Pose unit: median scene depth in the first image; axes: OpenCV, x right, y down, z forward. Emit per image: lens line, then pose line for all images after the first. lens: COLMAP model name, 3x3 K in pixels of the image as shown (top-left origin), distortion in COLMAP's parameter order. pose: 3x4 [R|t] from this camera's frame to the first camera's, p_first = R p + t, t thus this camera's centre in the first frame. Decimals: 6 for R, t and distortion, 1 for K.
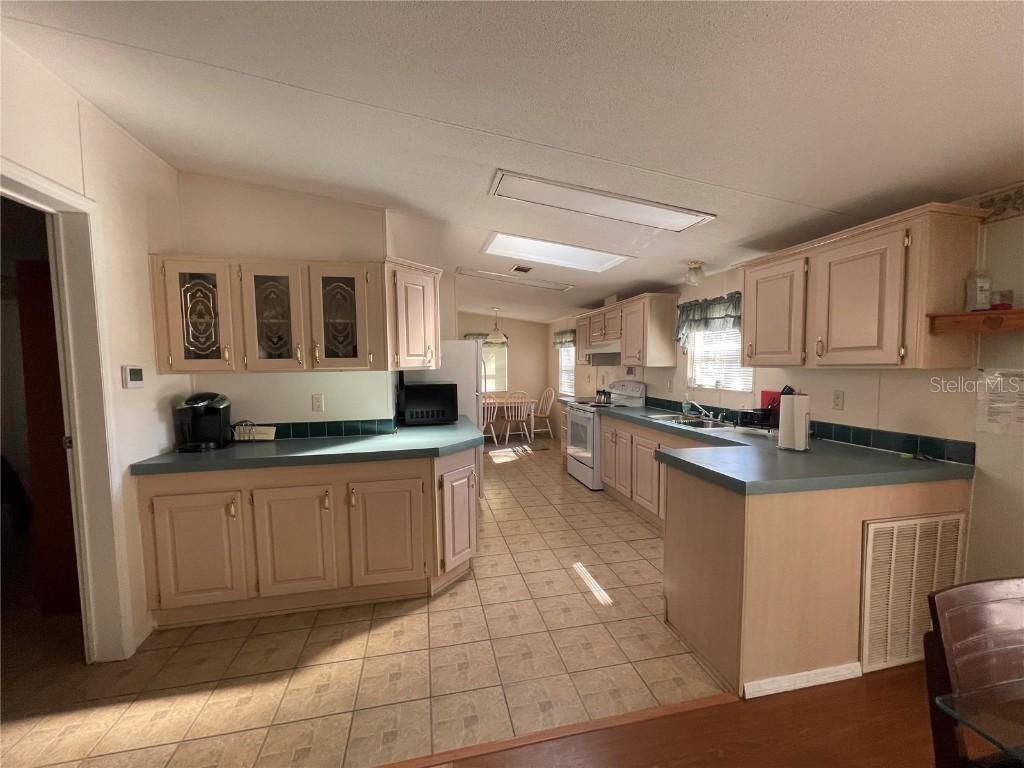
lens RADIAL K [[408.0, 0, 510.4], [0, 408.0, 388.5], [0, 0, 1]] dist [-0.004763, 0.000967]
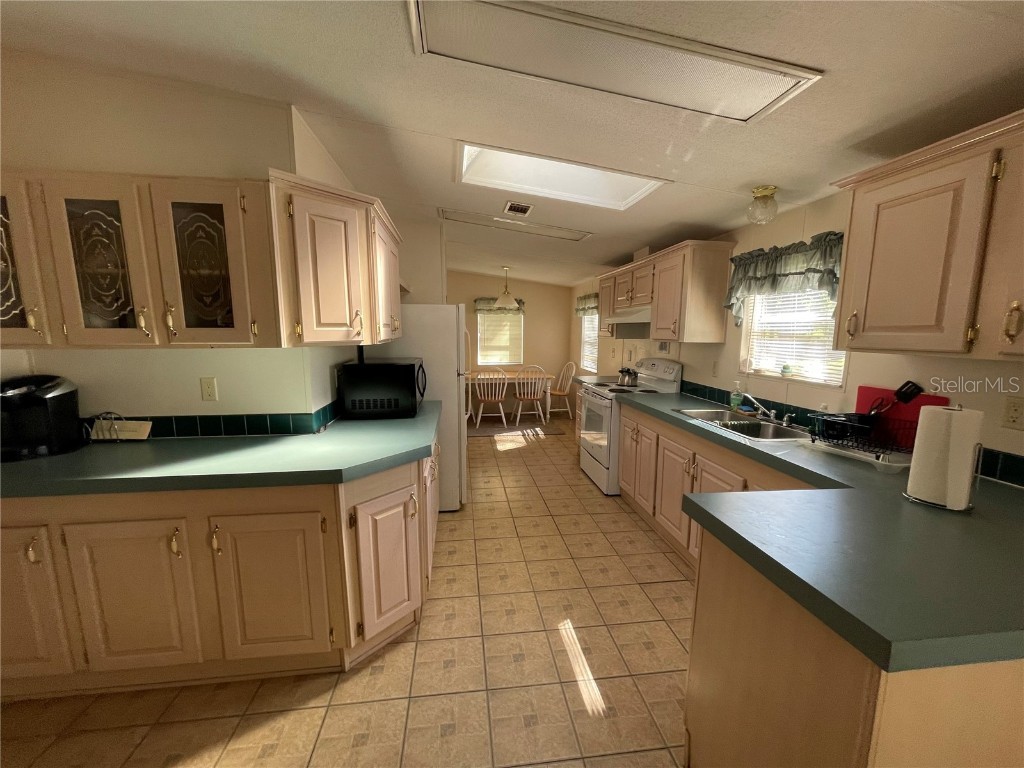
lens RADIAL K [[408.0, 0, 513.0], [0, 408.0, 388.6], [0, 0, 1]] dist [-0.004763, 0.000967]
pose [[0.996377, 0.025465, -0.081145, 0.126743], [-0.018811, 0.996477, 0.081729, -0.036023], [0.082940, -0.079907, 0.993346, 0.334467]]
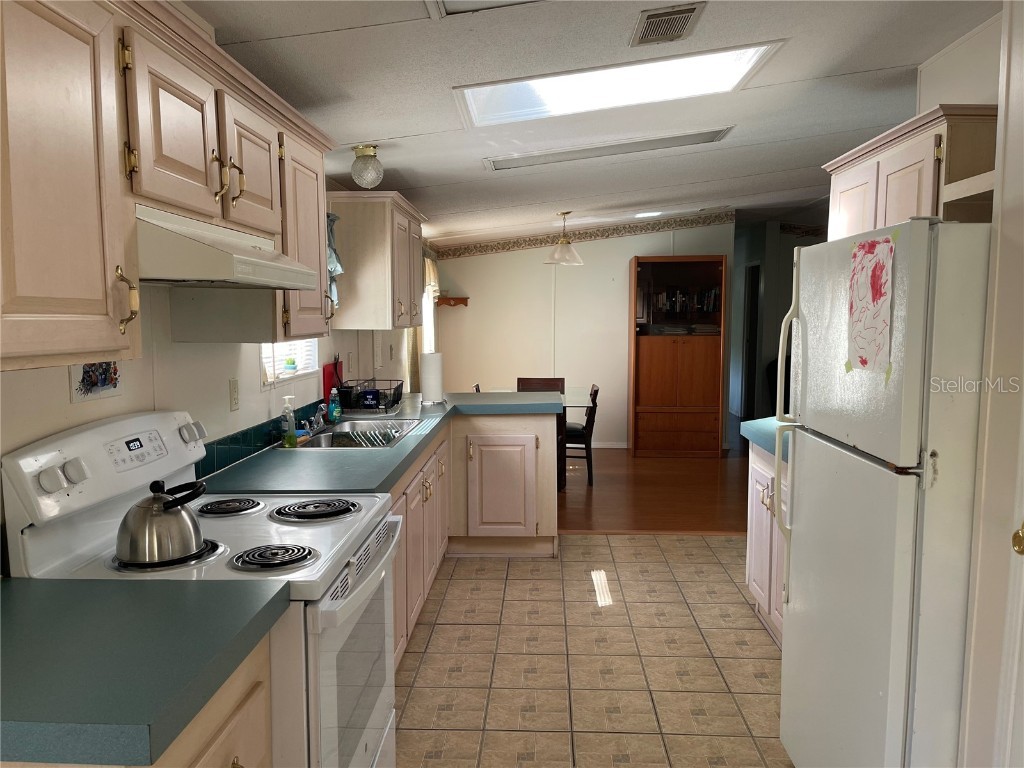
lens RADIAL K [[747.2, 0, 511.7], [0, 747.2, 386.2], [0, 0, 1]] dist [-0.000638, 0.000008]
pose [[-0.964887, -0.005188, 0.262614, -0.022787], [0.036489, 0.987464, 0.153572, -0.159789], [-0.260118, 0.157762, -0.952601, 2.342429]]
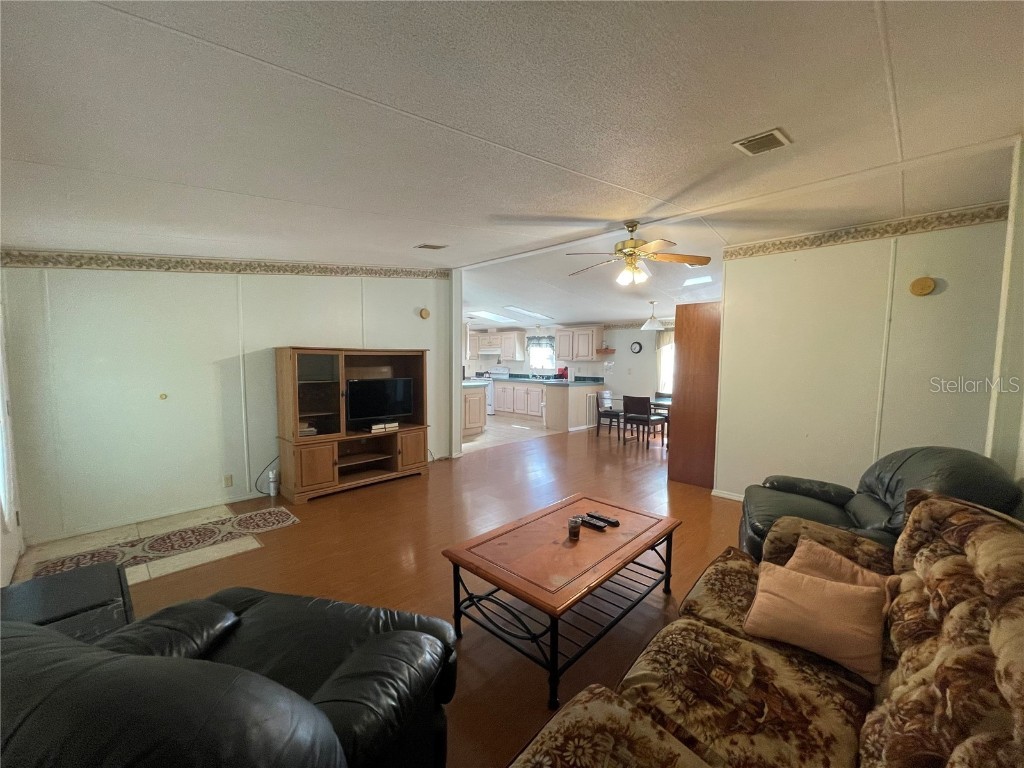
lens RADIAL K [[408.0, 0, 511.2], [0, 408.0, 388.4], [0, 0, 1]] dist [-0.004763, 0.000967]
pose [[0.830885, -0.023602, 0.555944, -1.575785], [0.019961, 0.999721, 0.012609, 0.124359], [-0.556087, 0.000620, 0.831124, -1.545880]]
